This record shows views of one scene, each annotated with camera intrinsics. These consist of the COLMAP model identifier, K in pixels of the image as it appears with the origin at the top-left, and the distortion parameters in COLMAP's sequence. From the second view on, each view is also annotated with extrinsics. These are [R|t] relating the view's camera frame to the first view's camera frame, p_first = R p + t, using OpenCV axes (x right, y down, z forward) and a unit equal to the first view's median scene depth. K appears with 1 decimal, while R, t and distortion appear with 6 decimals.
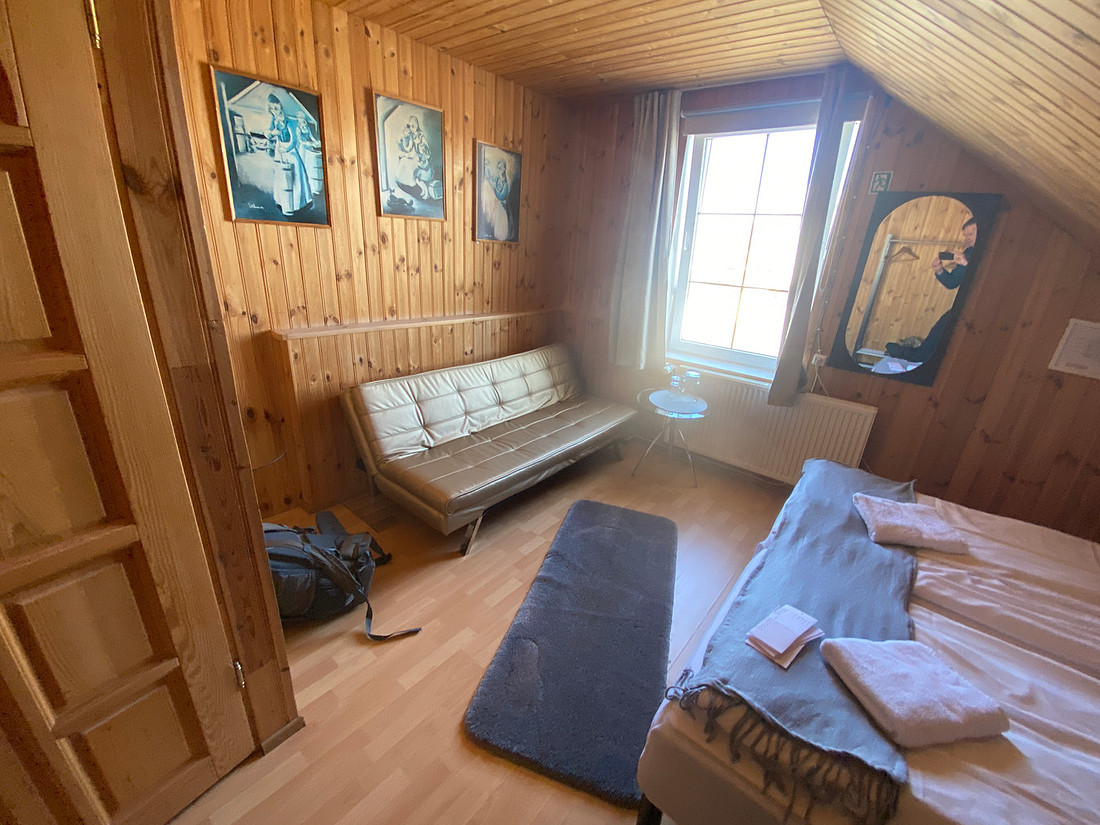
lens RADIAL K [[437.1, 0, 550.0], [0, 437.1, 412.5], [0, 0, 1]] dist [-0.000003, -0.012963]
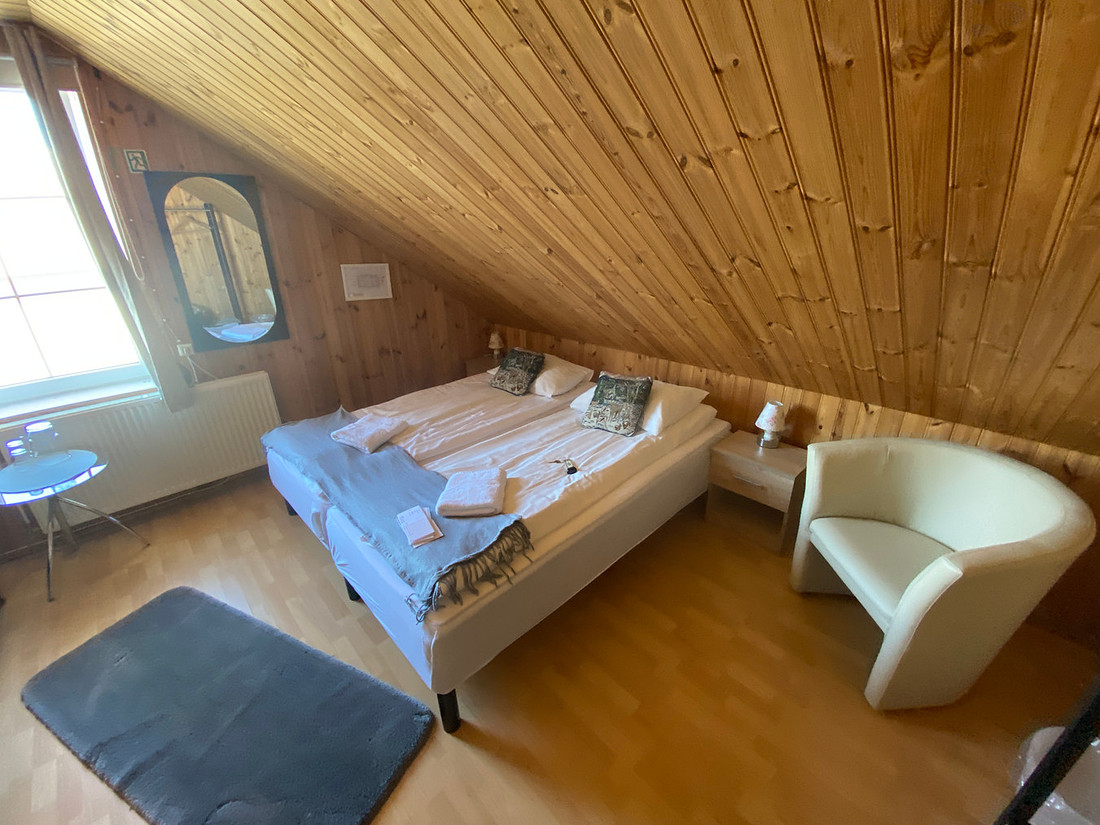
lens RADIAL K [[437.1, 0, 550.0], [0, 437.1, 412.5], [0, 0, 1]] dist [-0.000003, -0.012963]
pose [[0.104284, -0.445990, 0.888942, -0.334043], [0.370755, 0.846820, 0.381362, -0.116574], [-0.922857, 0.289810, 0.253662, 0.108503]]
